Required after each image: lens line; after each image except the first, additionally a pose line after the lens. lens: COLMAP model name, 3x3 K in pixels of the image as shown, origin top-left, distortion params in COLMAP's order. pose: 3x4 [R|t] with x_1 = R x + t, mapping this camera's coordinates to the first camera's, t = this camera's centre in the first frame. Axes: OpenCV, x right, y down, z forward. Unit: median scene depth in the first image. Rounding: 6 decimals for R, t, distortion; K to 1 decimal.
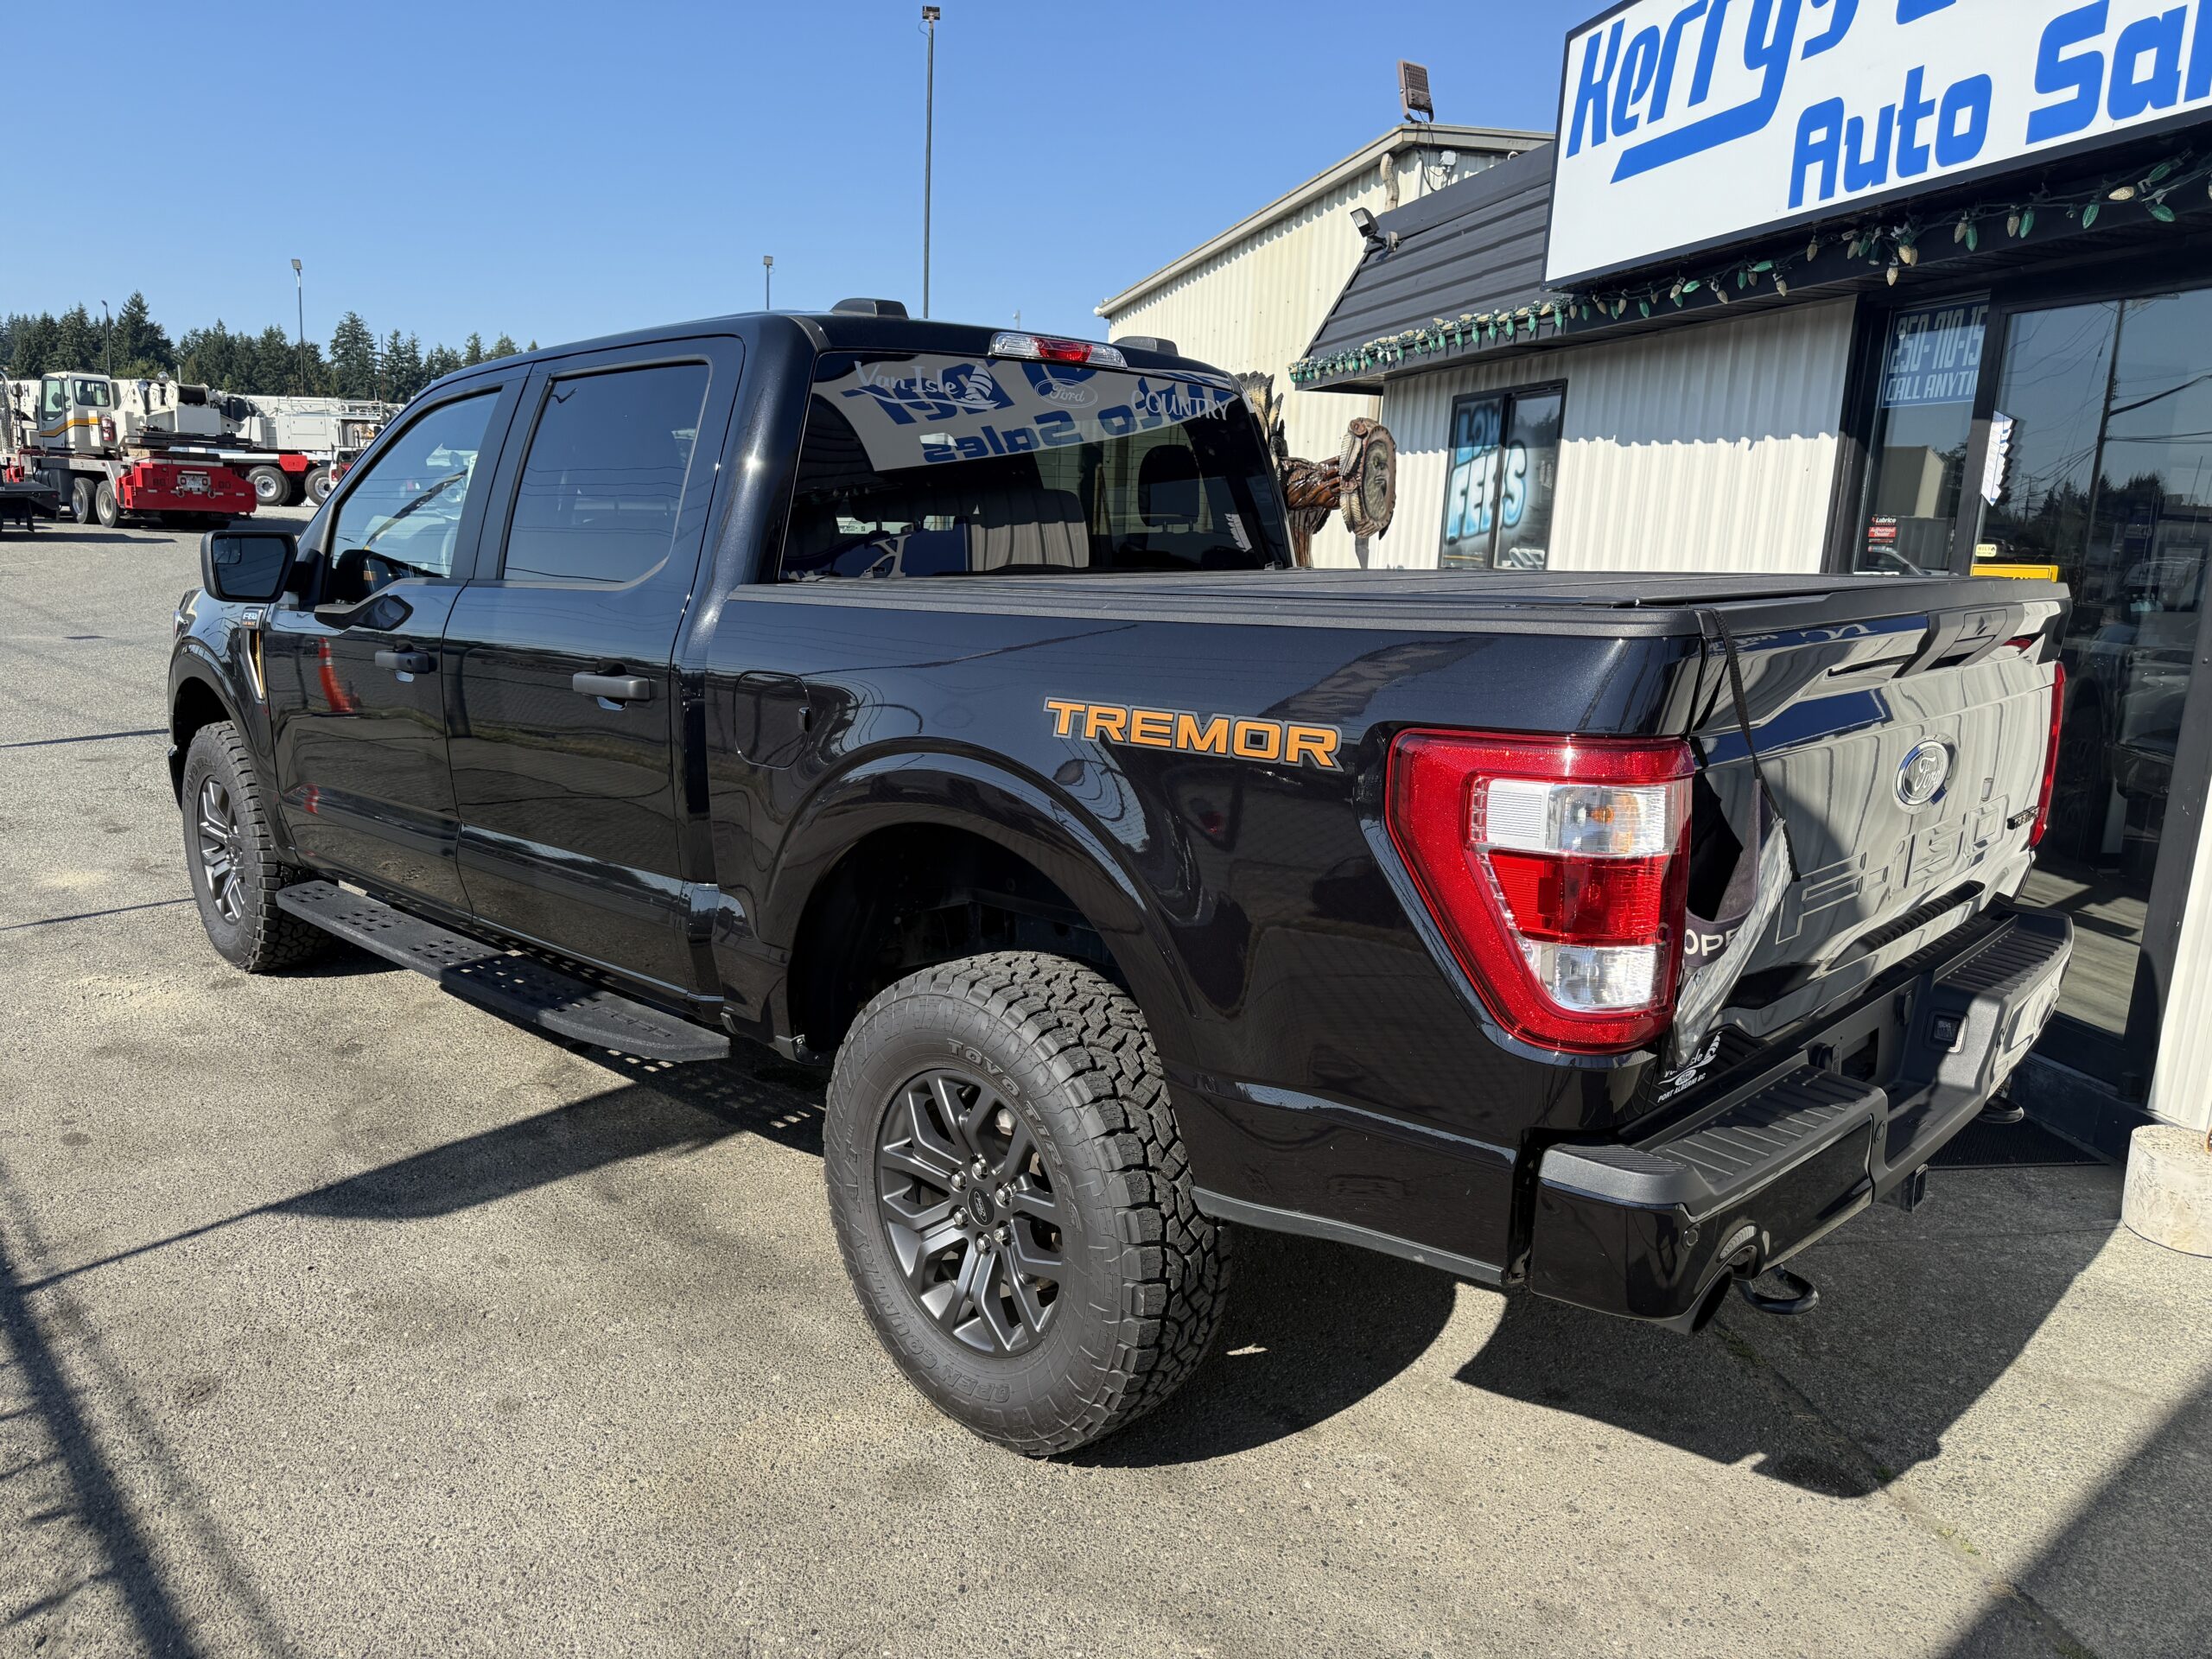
lens RADIAL K [[1553.7, 0, 1101.0], [0, 1553.7, 824.2], [0, 0, 1]] dist [0.026439, -0.028876]
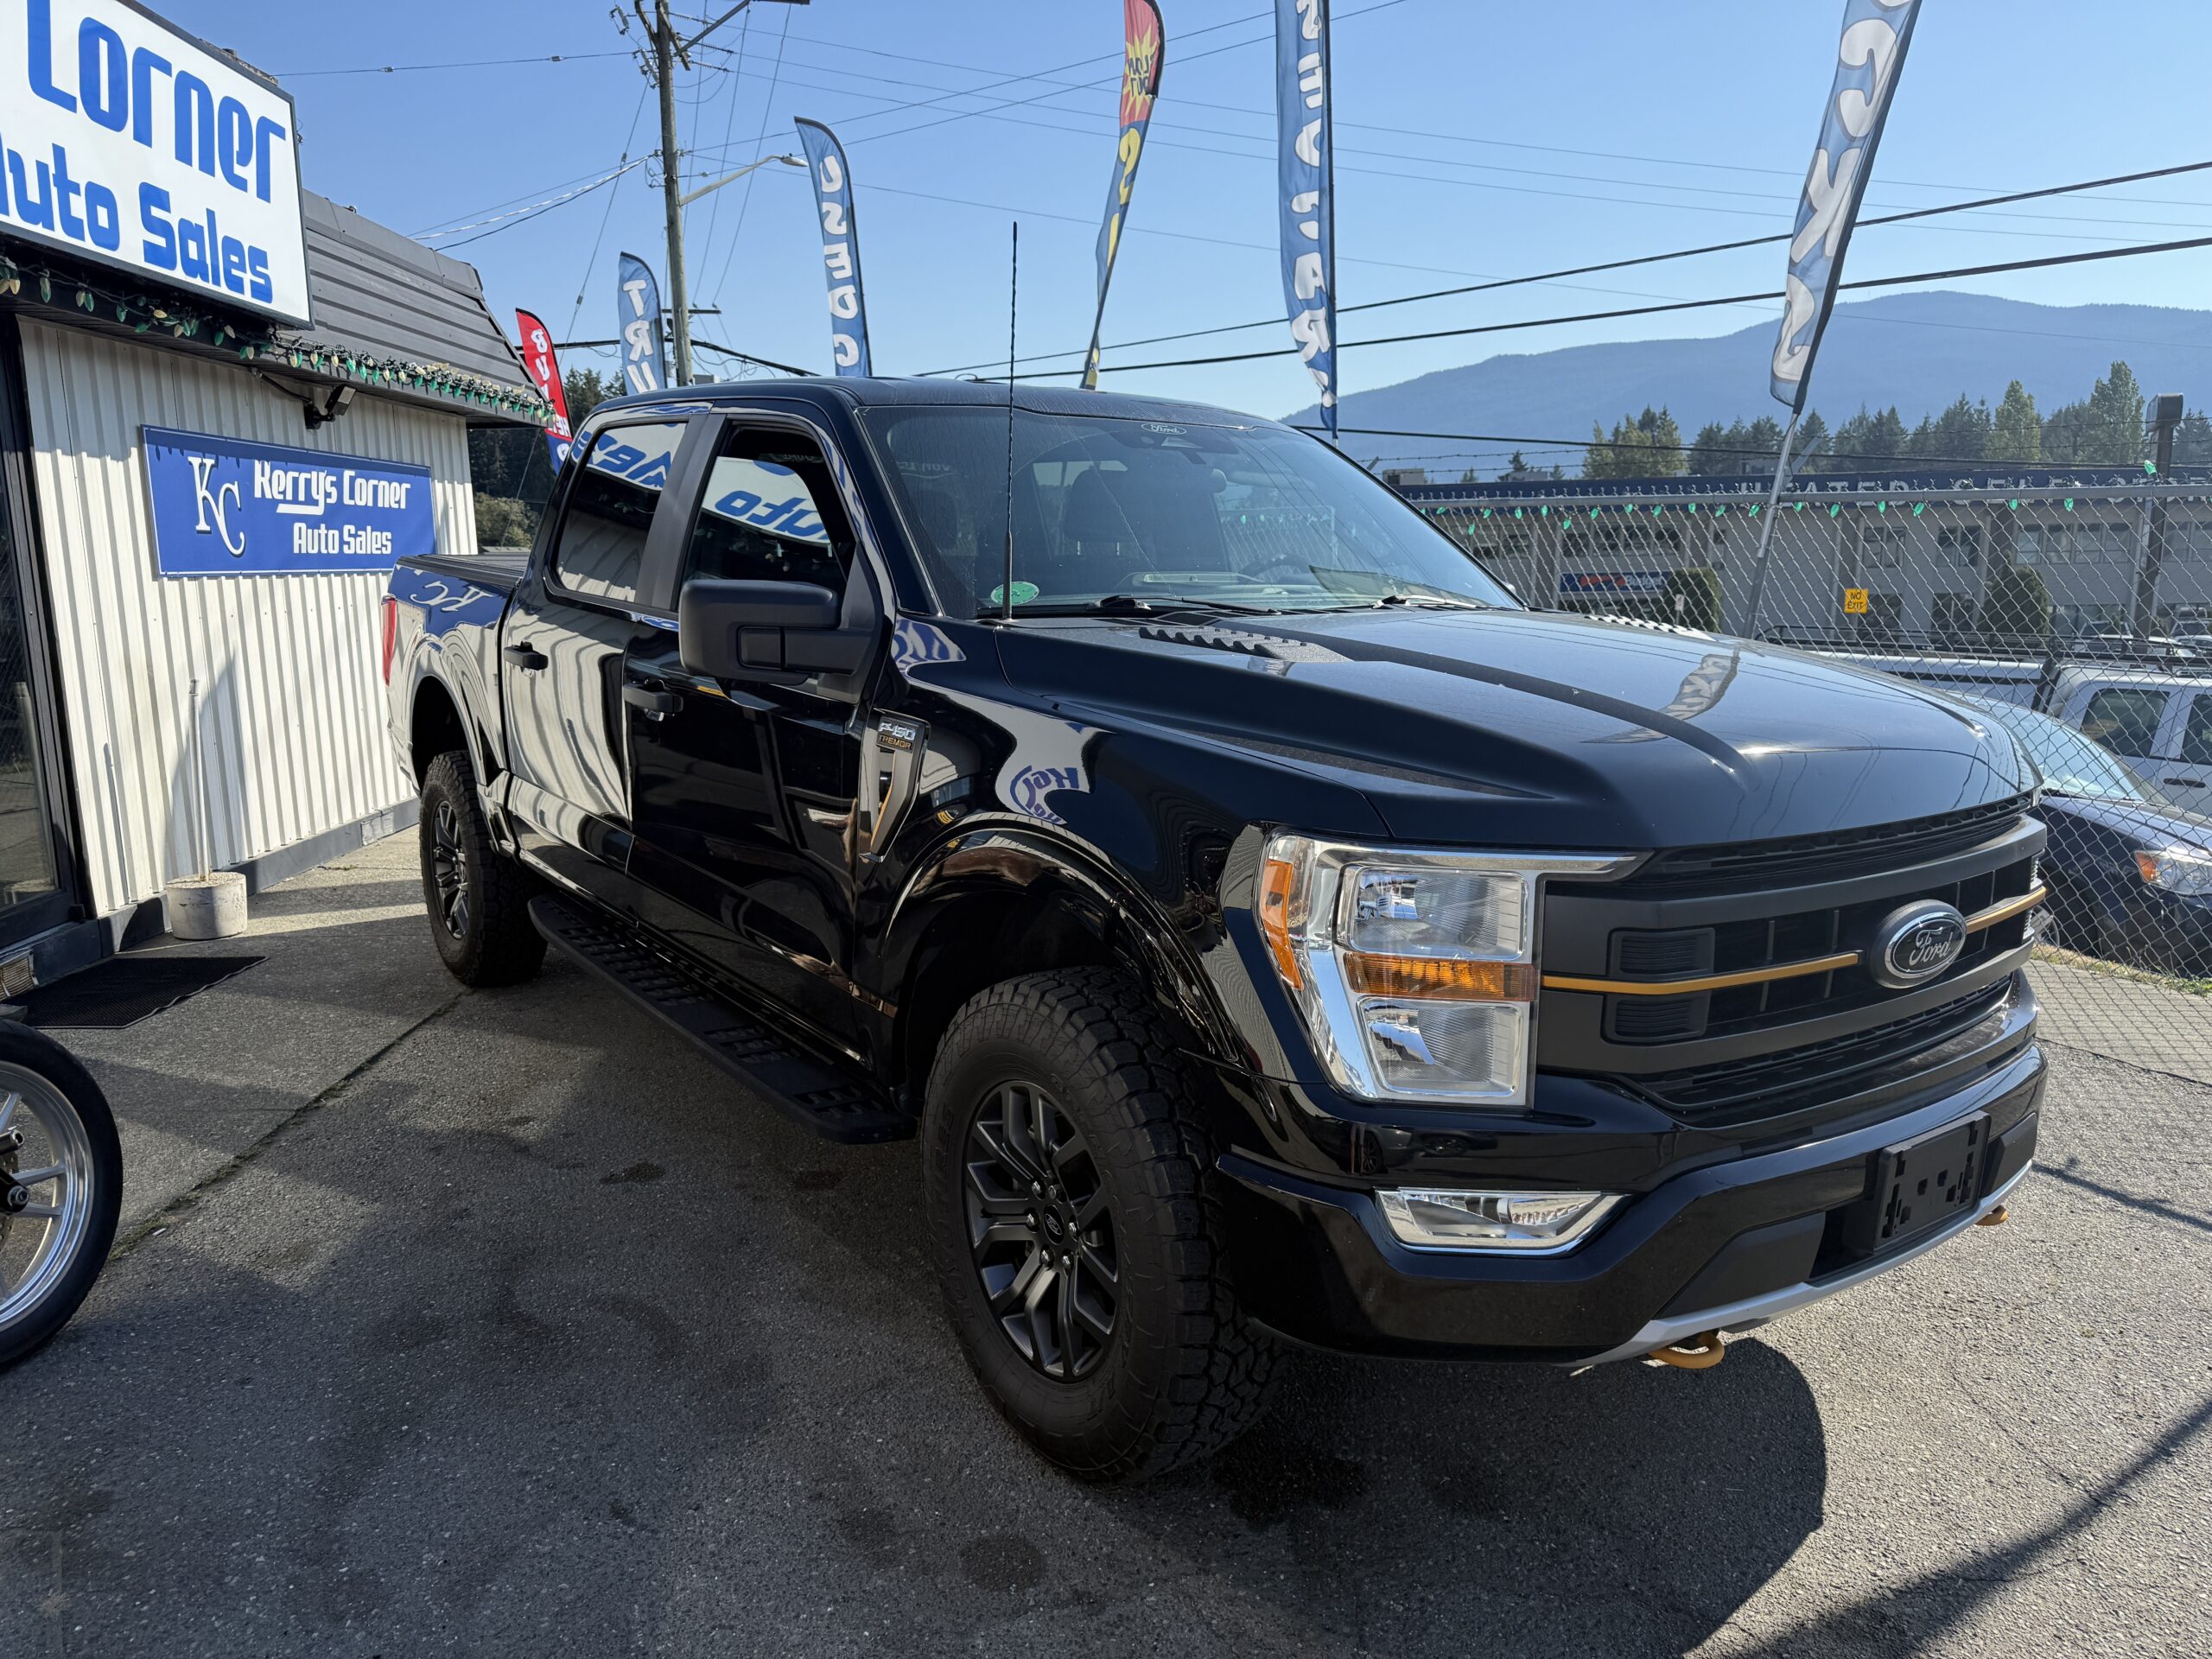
lens RADIAL K [[1553.7, 0, 1104.6], [0, 1553.7, 827.8], [0, 0, 1]] dist [0.026439, -0.028876]
pose [[-0.982616, -0.068249, 0.172647, -0.465698], [-0.000390, 0.930731, 0.365705, -0.395707], [-0.185647, 0.359280, -0.914578, 1.943946]]
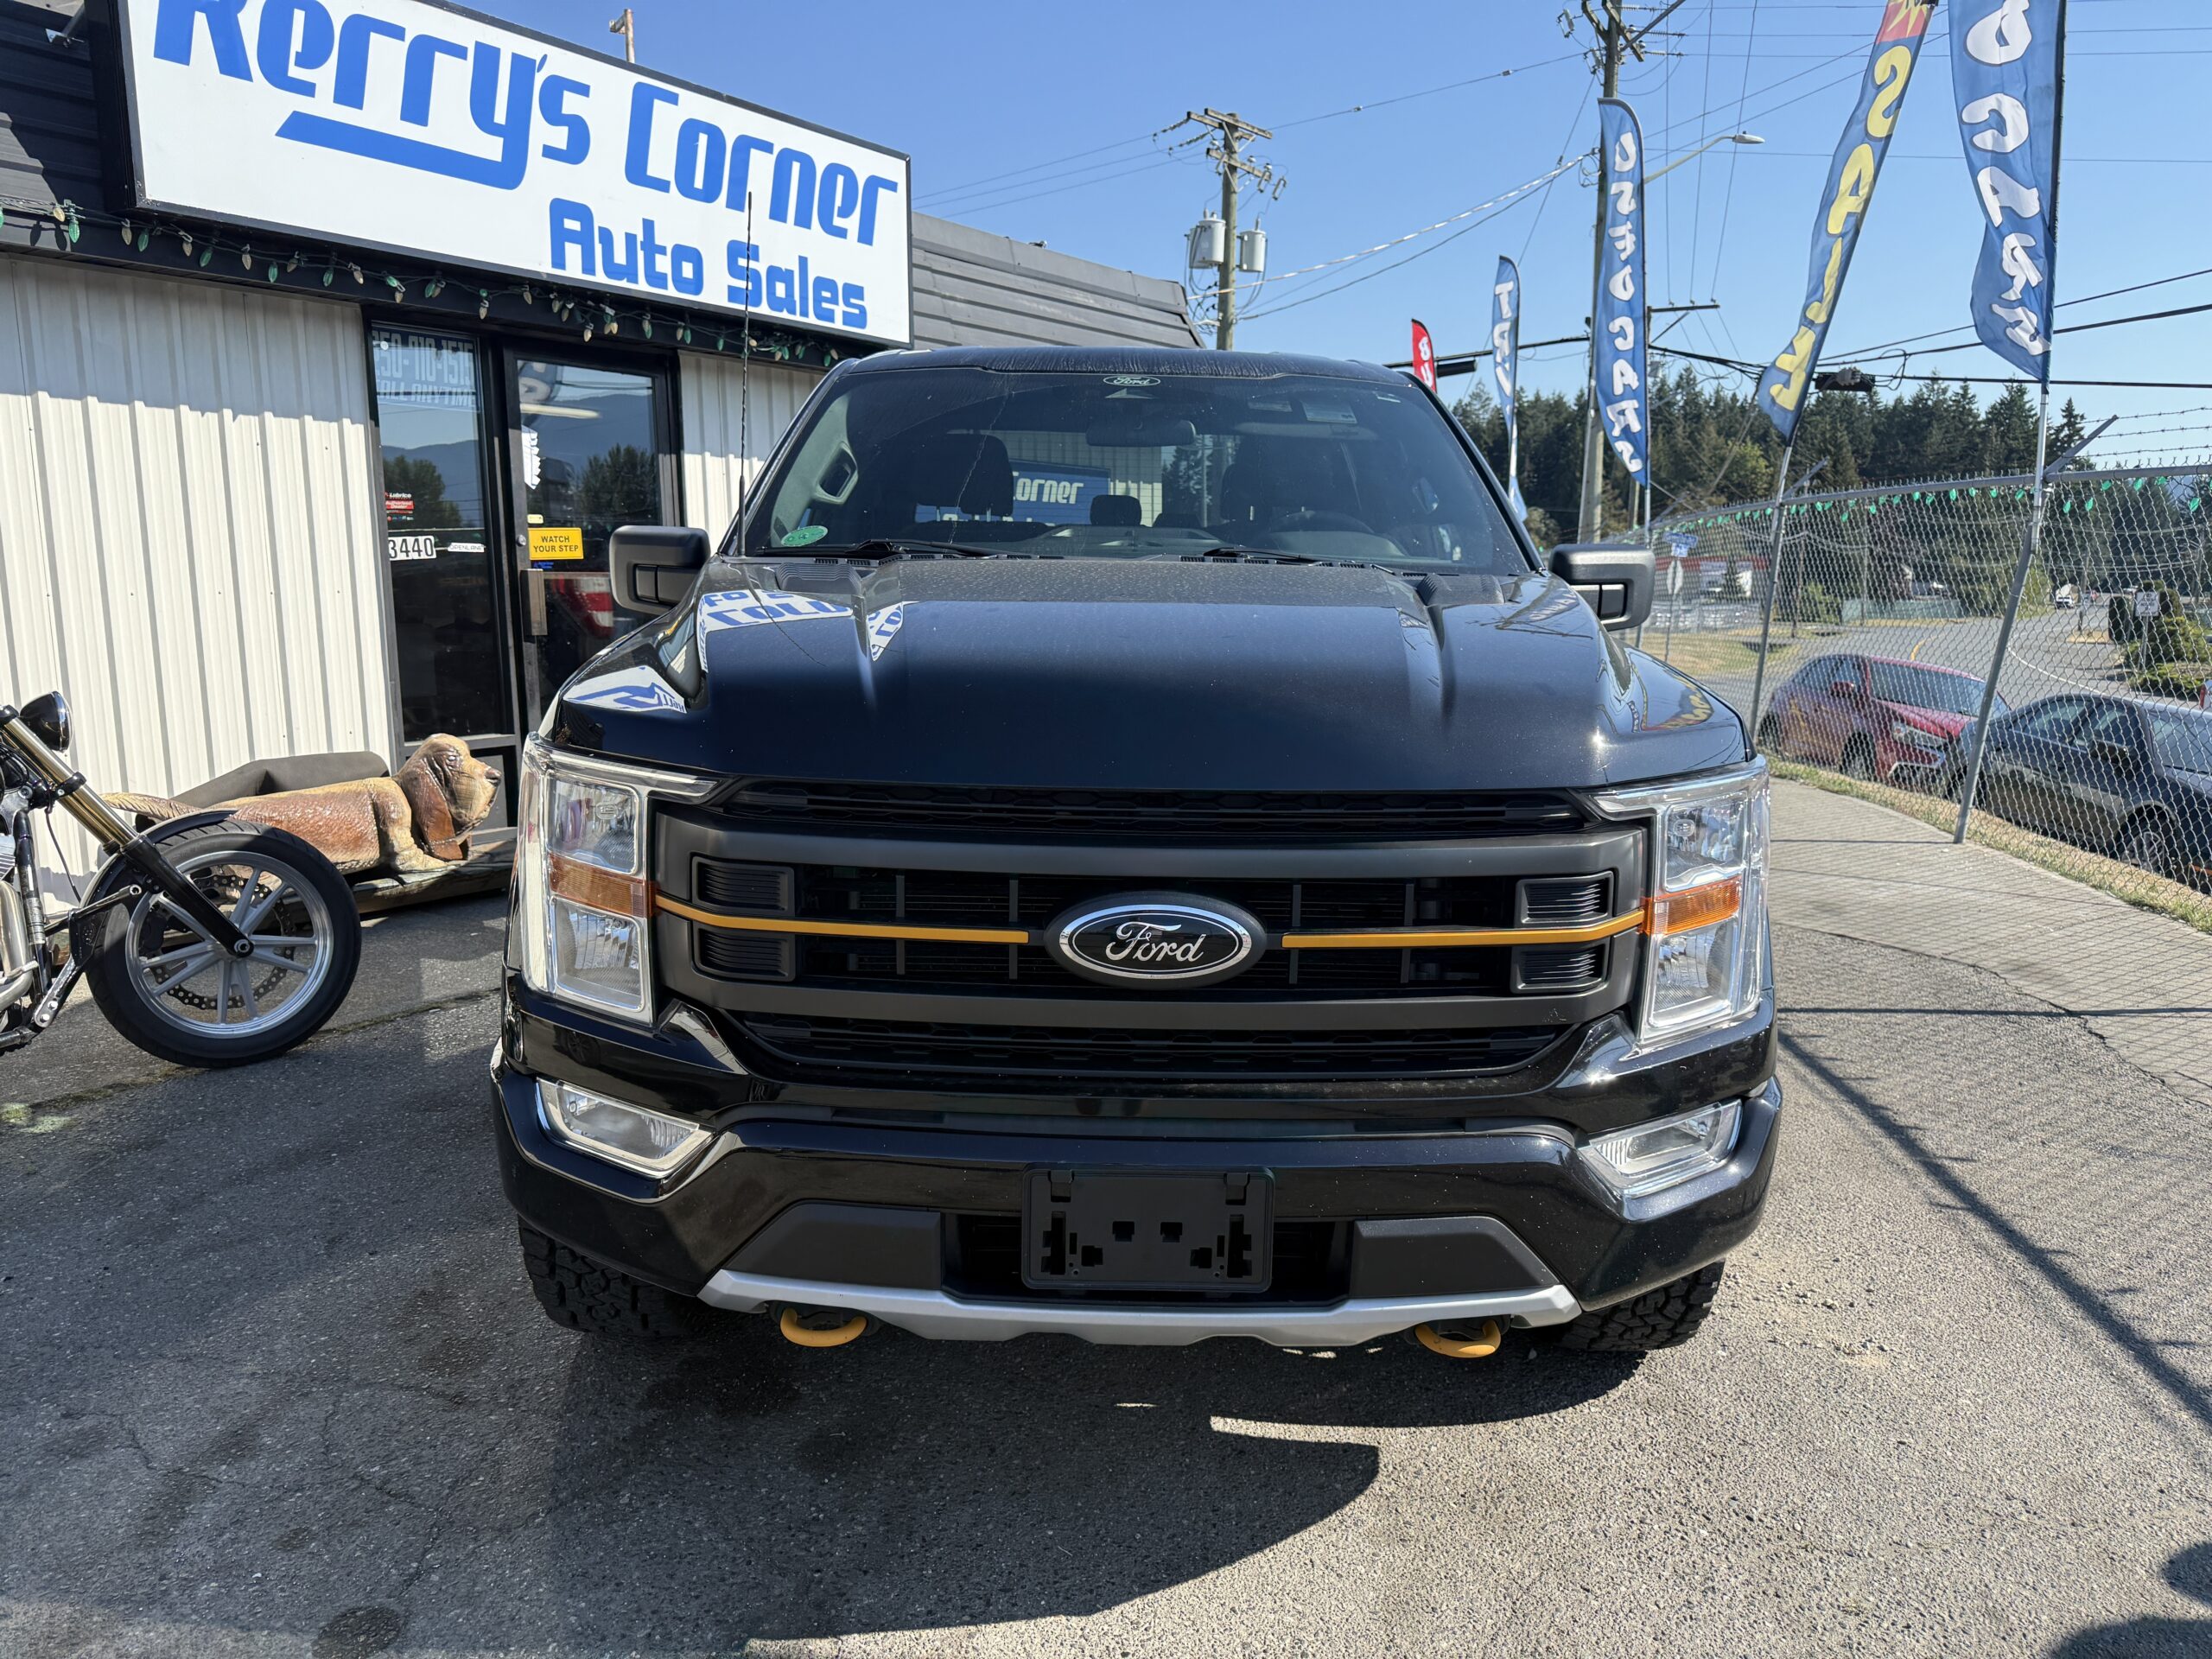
lens RADIAL K [[1553.7, 0, 1126.1], [0, 1553.7, 832.9], [0, 0, 1]] dist [0.026439, -0.028876]
pose [[-0.697162, -0.166491, 0.697314, -0.944957], [0.107449, 0.937408, 0.331241, -0.337940], [-0.708816, 0.305854, -0.635636, 1.692611]]
